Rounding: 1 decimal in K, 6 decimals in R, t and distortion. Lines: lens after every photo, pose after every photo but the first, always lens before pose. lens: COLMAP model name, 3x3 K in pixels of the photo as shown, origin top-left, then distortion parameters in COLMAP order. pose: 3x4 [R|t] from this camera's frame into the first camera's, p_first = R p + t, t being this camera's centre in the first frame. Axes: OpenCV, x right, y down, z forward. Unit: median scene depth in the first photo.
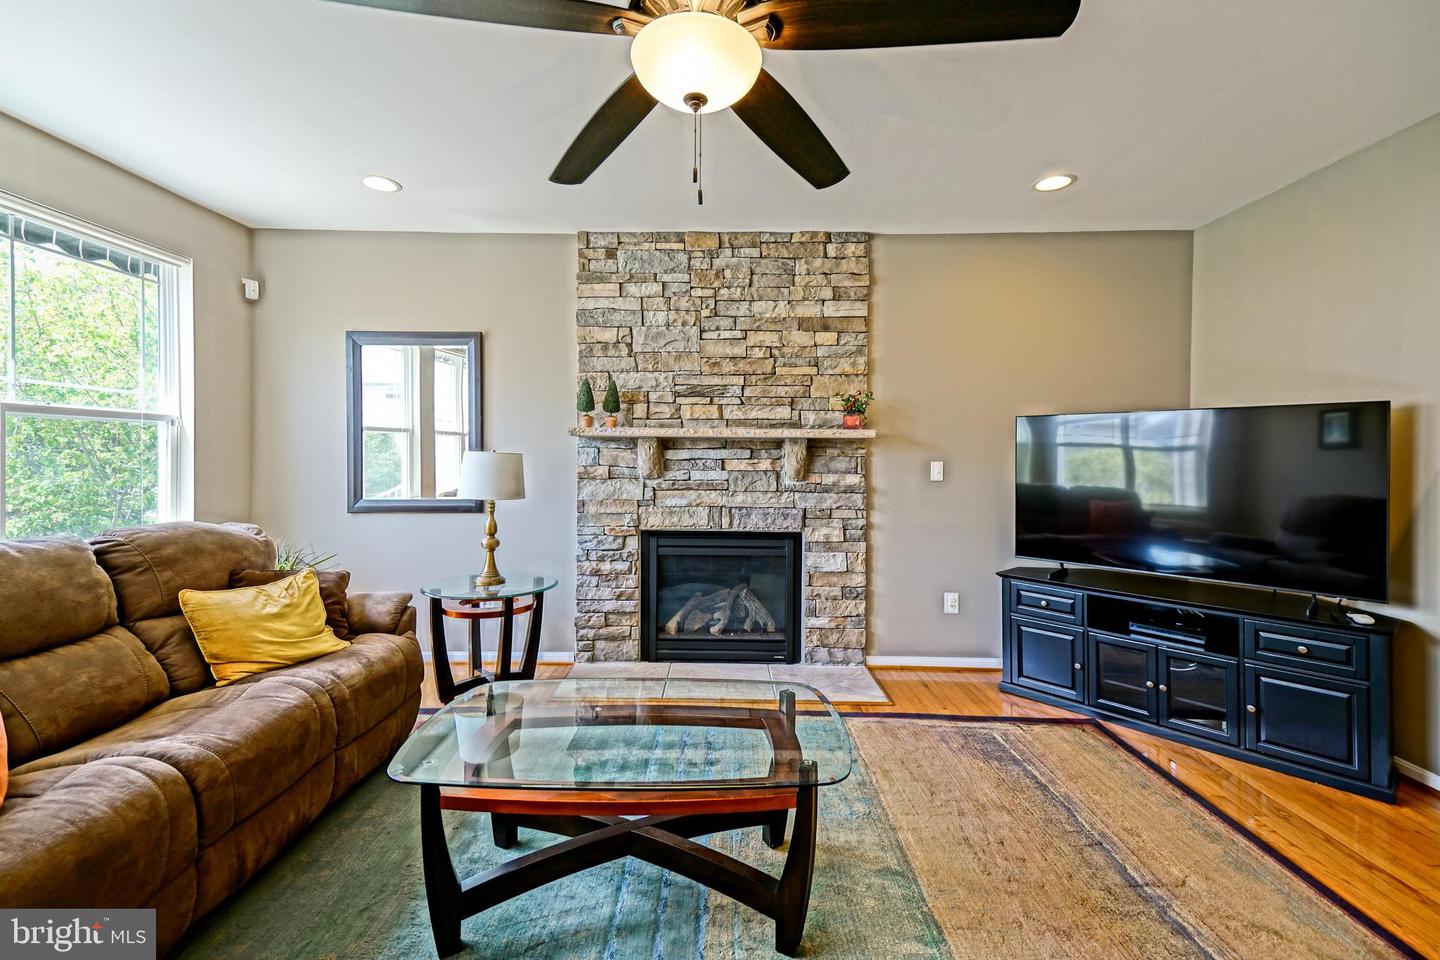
lens RADIAL K [[638.0, 0, 726.2], [0, 638.0, 456.0], [0, 0, 1]] dist [0.038650, -0.002127]
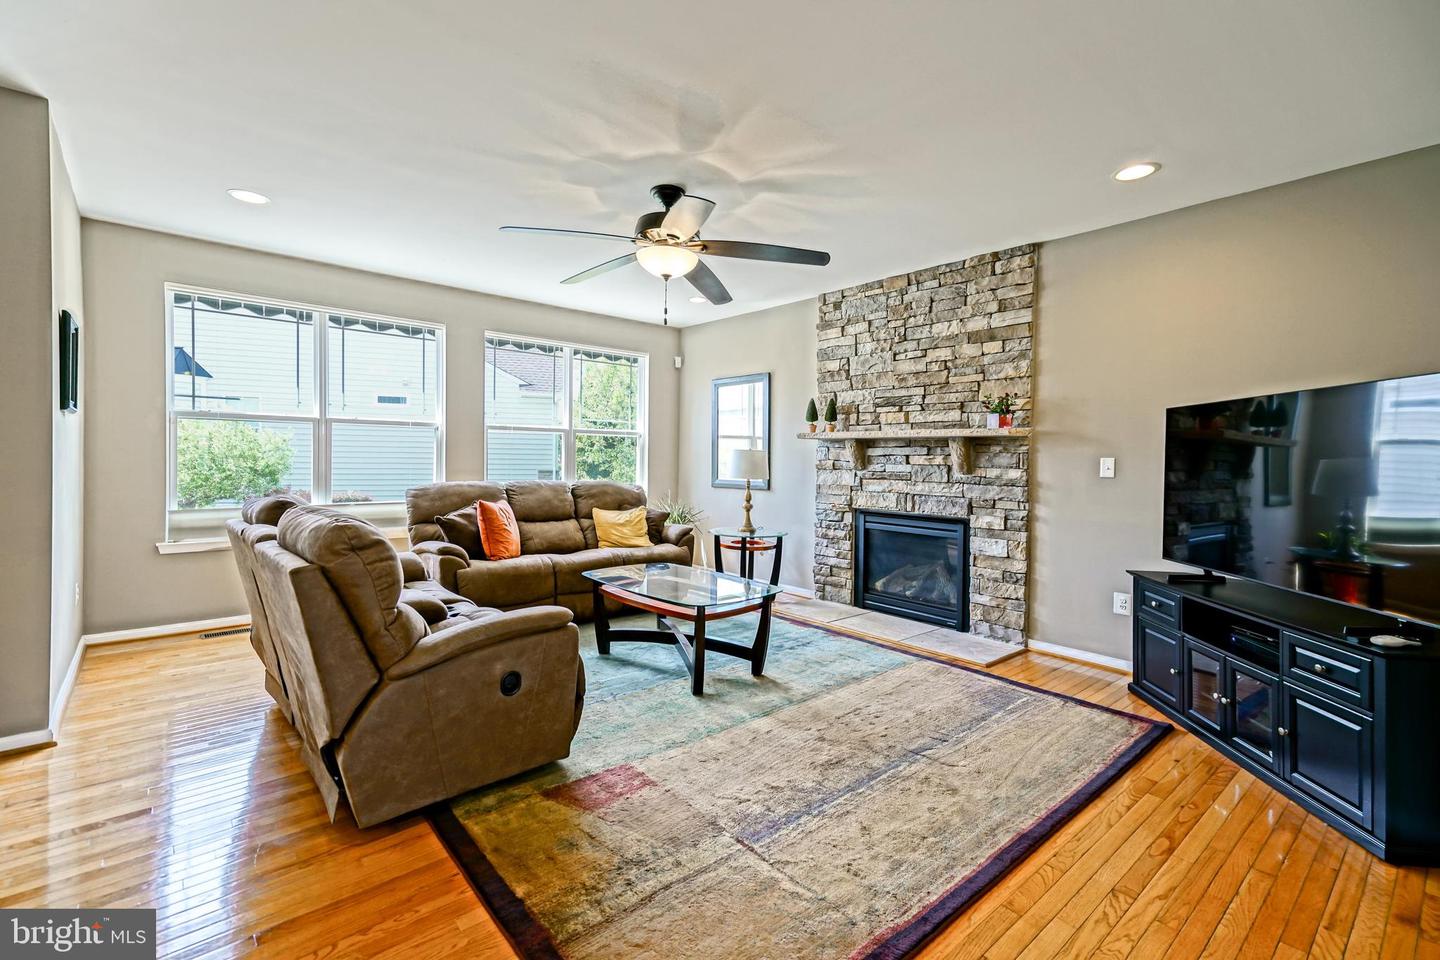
lens RADIAL K [[638.0, 0, 708.4], [0, 638.0, 462.8], [0, 0, 1]] dist [0.038650, -0.002127]
pose [[0.664280, 0.009048, -0.747429, 0.670177], [-0.010350, 0.999942, 0.002905, 0.019924], [0.747412, 0.005806, 0.664335, -0.119125]]
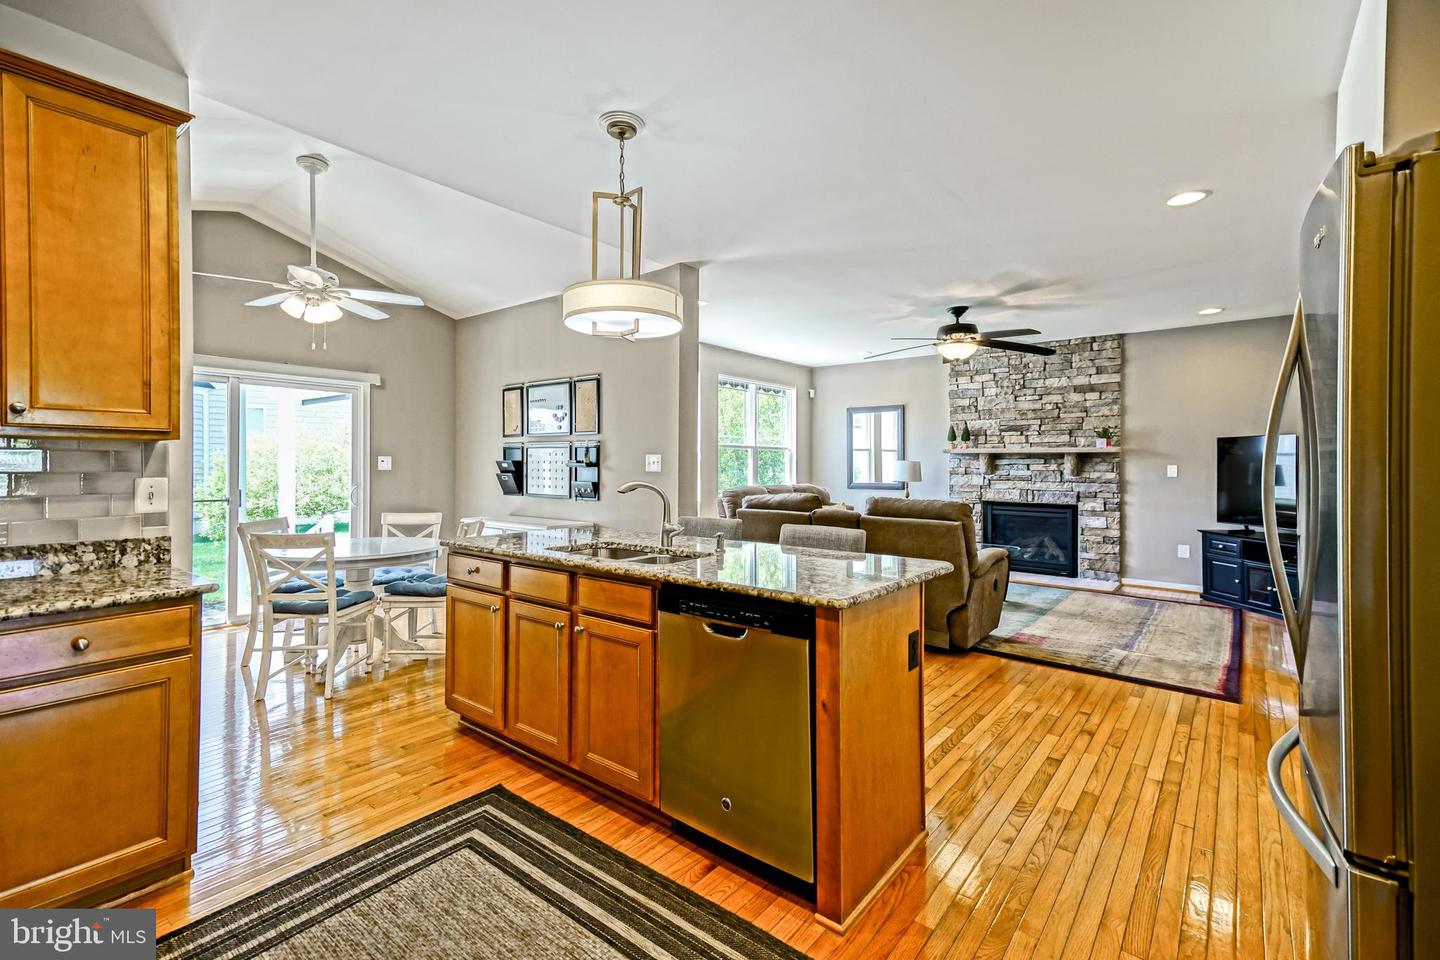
lens RADIAL K [[638.0, 0, 705.3], [0, 638.0, 460.6], [0, 0, 1]] dist [0.038650, -0.002127]
pose [[0.774525, -0.005862, -0.632516, 0.459462], [-0.002061, 0.999928, -0.011790, 0.018931], [0.632540, 0.010435, 0.774457, -1.074913]]
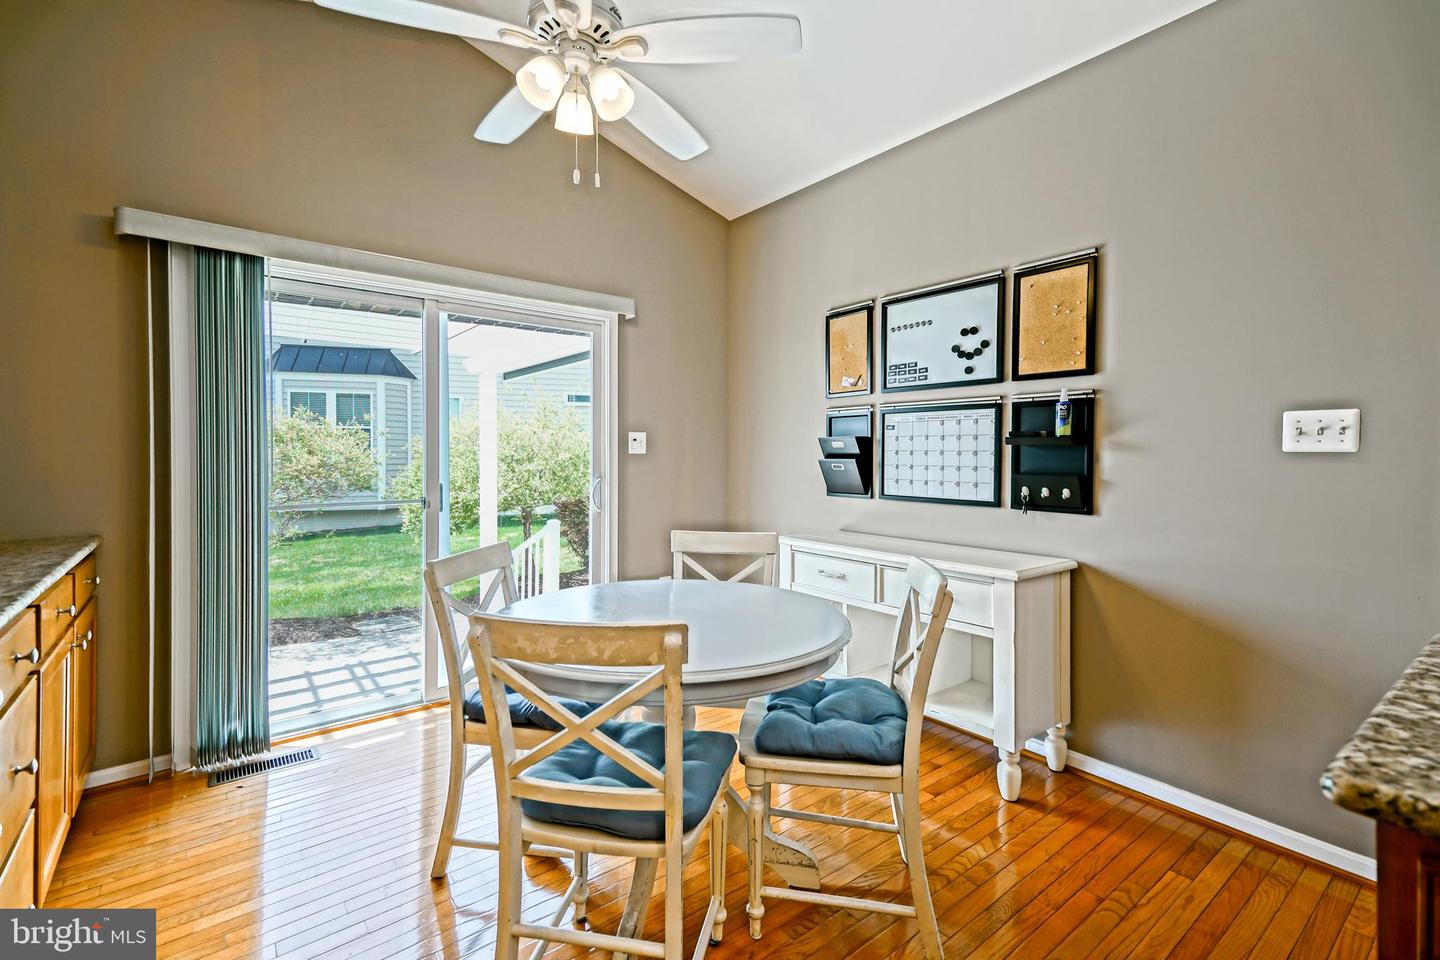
lens RADIAL K [[638.0, 0, 719.9], [0, 638.0, 460.1], [0, 0, 1]] dist [0.038650, -0.002127]
pose [[0.625807, 0.003535, -0.779970, -0.257492], [-0.005461, 0.999985, 0.000150, 0.033476], [0.779959, 0.004165, 0.625817, -0.880399]]
